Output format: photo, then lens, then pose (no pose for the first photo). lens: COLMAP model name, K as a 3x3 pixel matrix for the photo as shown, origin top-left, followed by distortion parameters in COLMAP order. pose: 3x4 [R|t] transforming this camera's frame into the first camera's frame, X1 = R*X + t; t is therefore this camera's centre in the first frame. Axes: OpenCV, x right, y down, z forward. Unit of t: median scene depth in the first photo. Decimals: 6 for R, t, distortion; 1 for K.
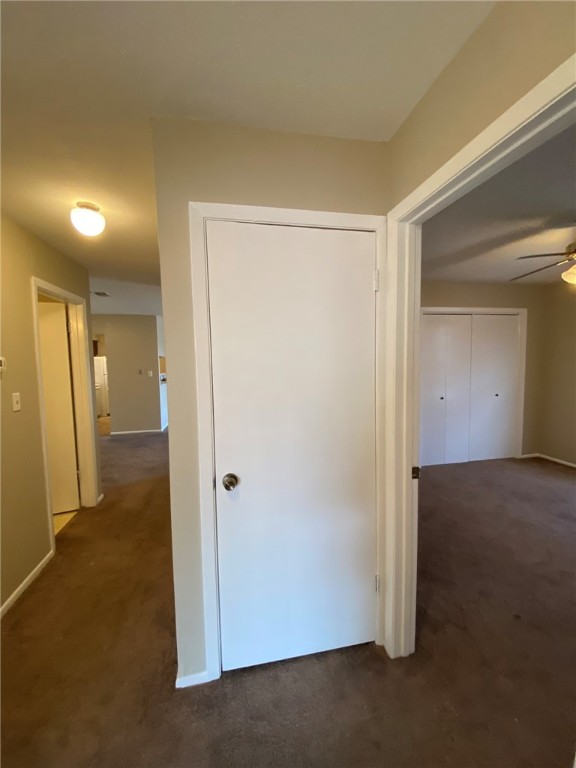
lens RADIAL K [[308.9, 0, 288.0], [0, 308.9, 384.0], [0, 0, 1]] dist [0.000946, -0.014801]
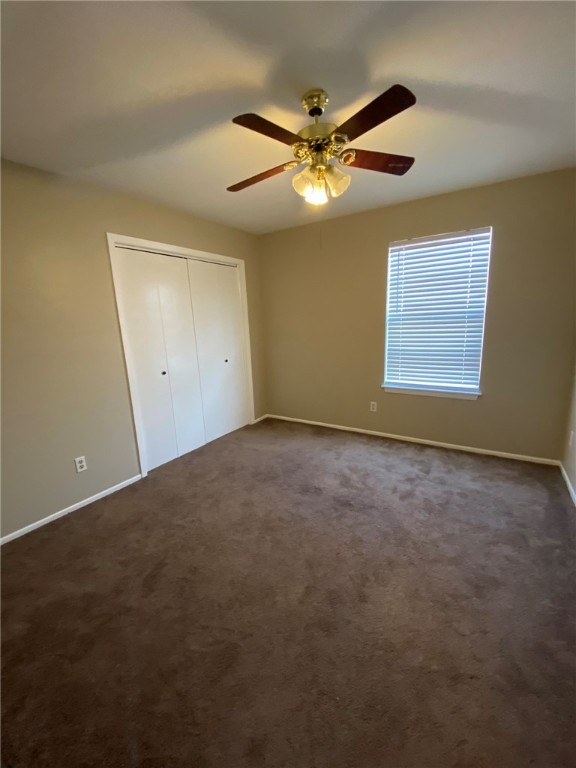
lens RADIAL K [[308.9, 0, 288.0], [0, 308.9, 384.0], [0, 0, 1]] dist [0.000946, -0.014801]
pose [[0.693473, -0.156035, 0.703384, 0.191037], [0.081386, 0.986984, 0.138708, -0.005281], [-0.715872, -0.038944, 0.697145, 0.286054]]
